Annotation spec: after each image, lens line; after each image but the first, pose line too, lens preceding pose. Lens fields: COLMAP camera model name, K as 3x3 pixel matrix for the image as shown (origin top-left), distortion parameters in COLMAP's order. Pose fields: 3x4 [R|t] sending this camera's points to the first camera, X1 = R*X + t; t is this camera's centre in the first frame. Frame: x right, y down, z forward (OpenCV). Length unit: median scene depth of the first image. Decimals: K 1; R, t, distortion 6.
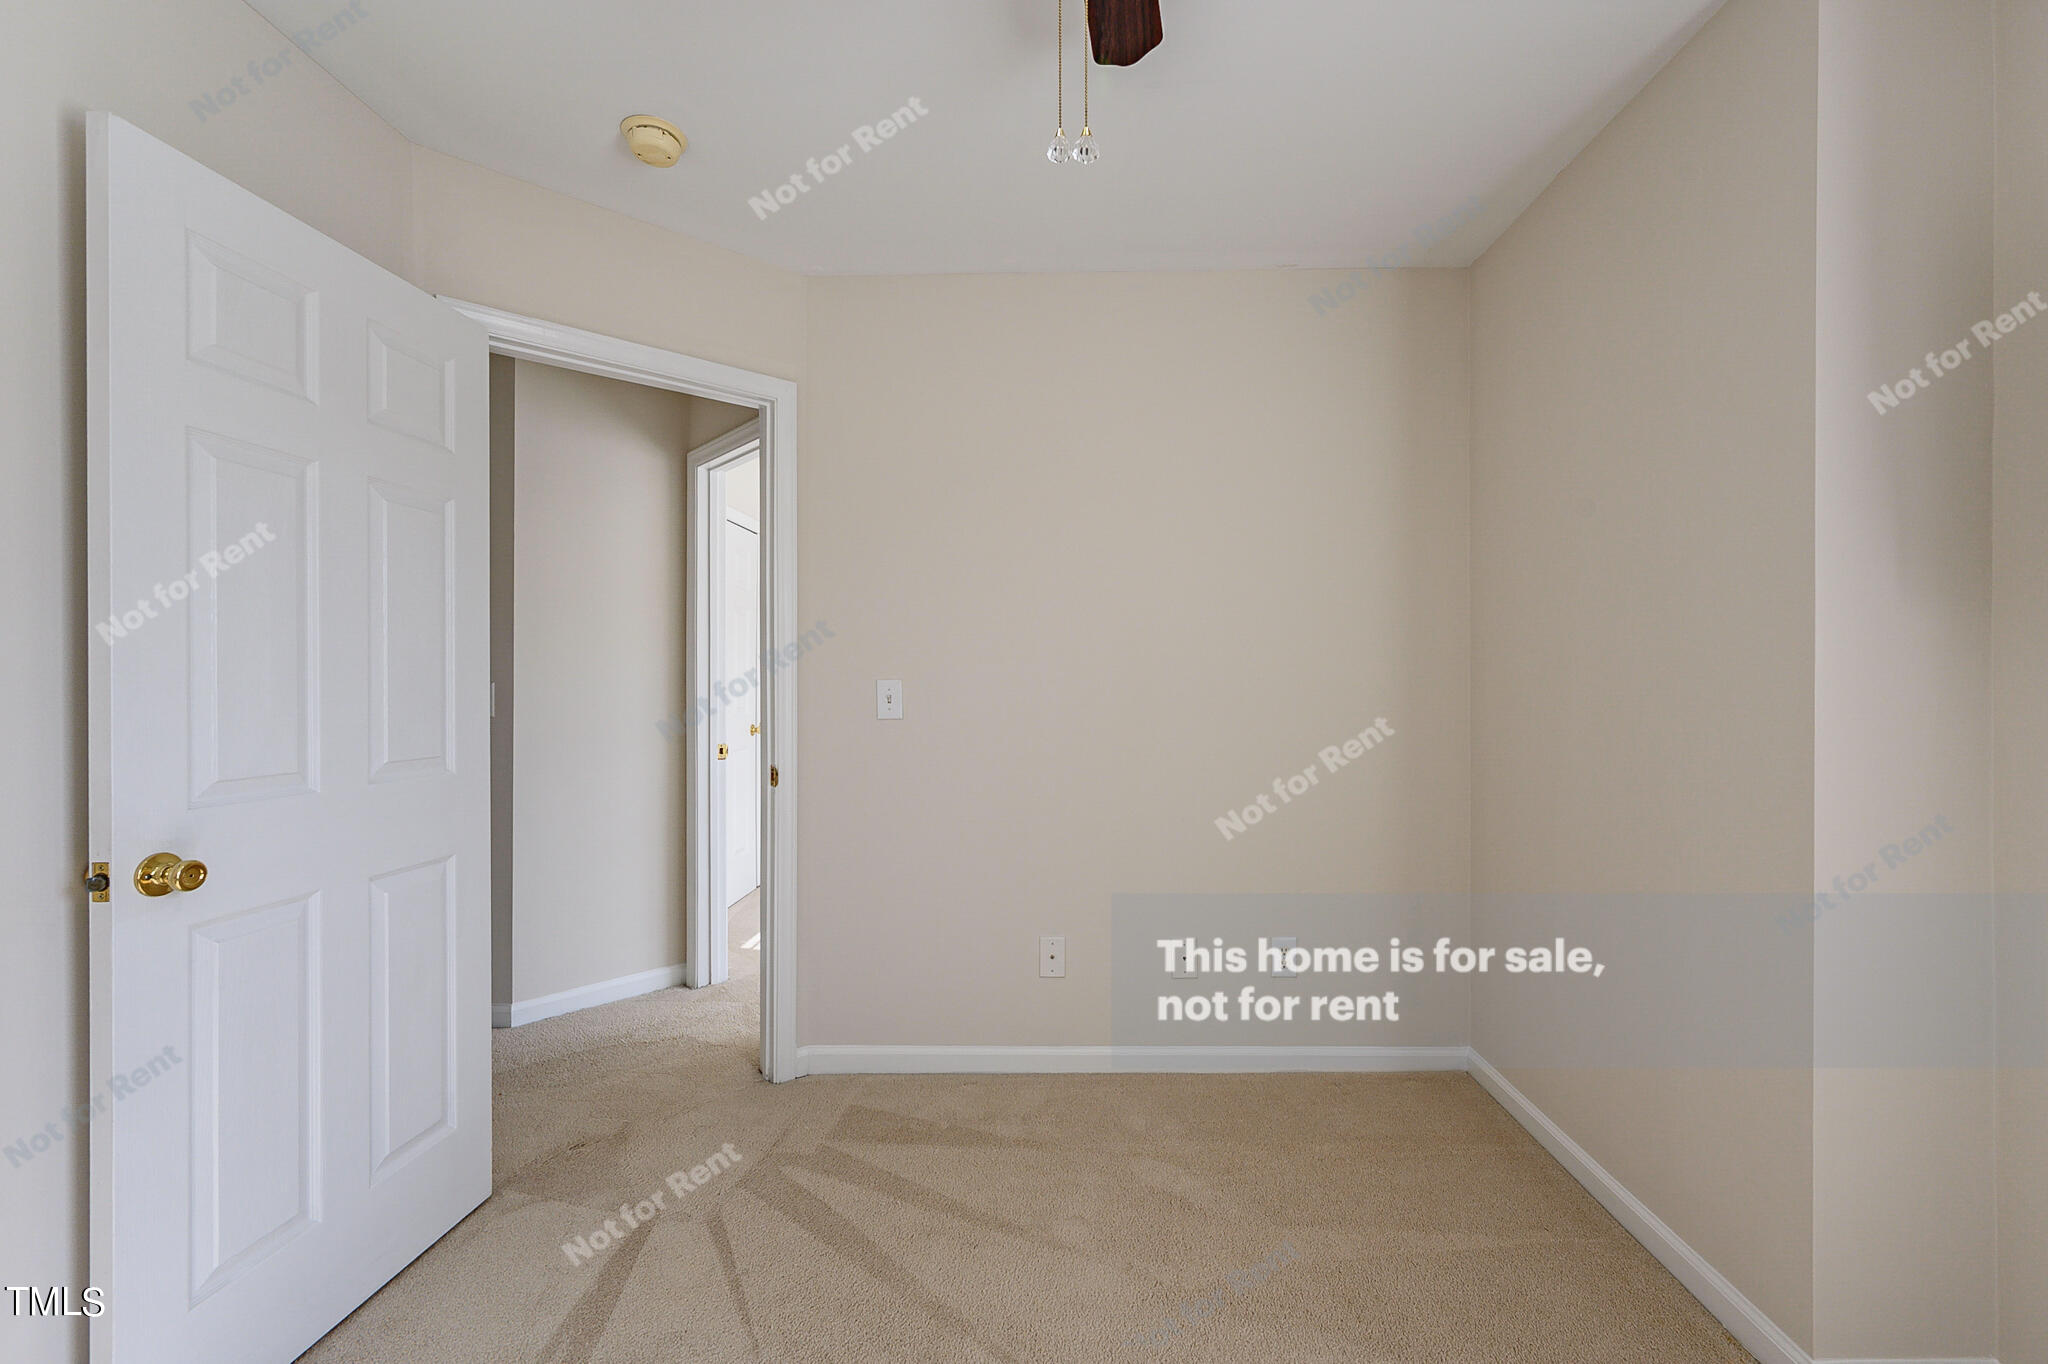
lens RADIAL K [[818.8, 0, 1024.2], [0, 818.8, 687.8], [0, 0, 1]] dist [-0.001373, -0.000454]
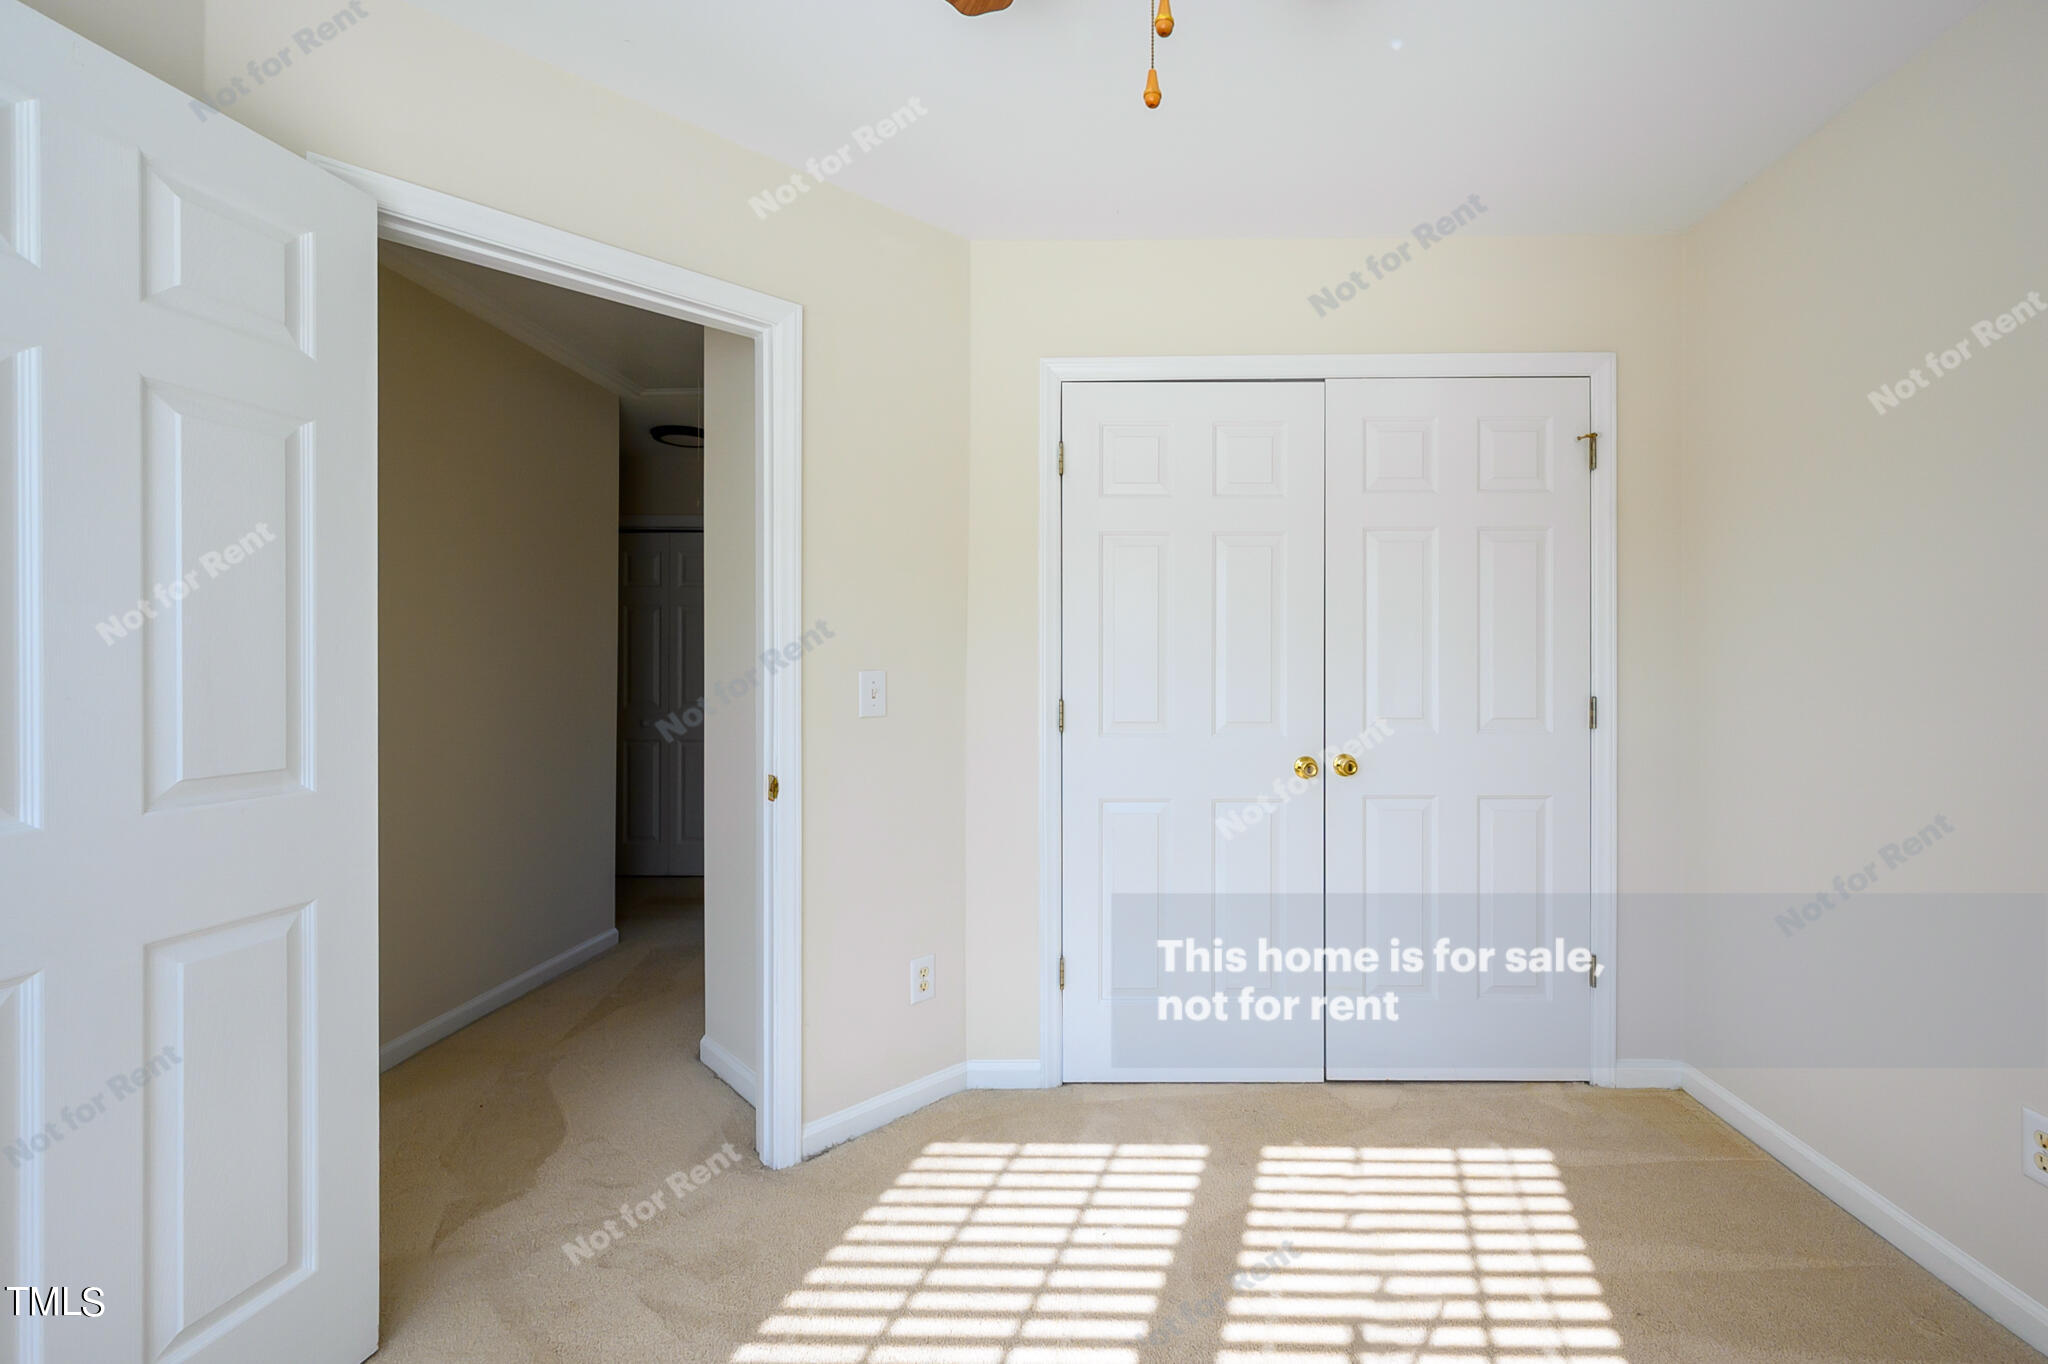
lens RADIAL K [[818.8, 0, 1026.4], [0, 818.8, 675.9], [0, 0, 1]] dist [-0.001373, -0.000454]
pose [[0.992849, 0.000981, -0.119374, 0.033964], [-0.000437, 0.999989, 0.004582, -0.003465], [0.119377, -0.004497, 0.992839, 0.342397]]
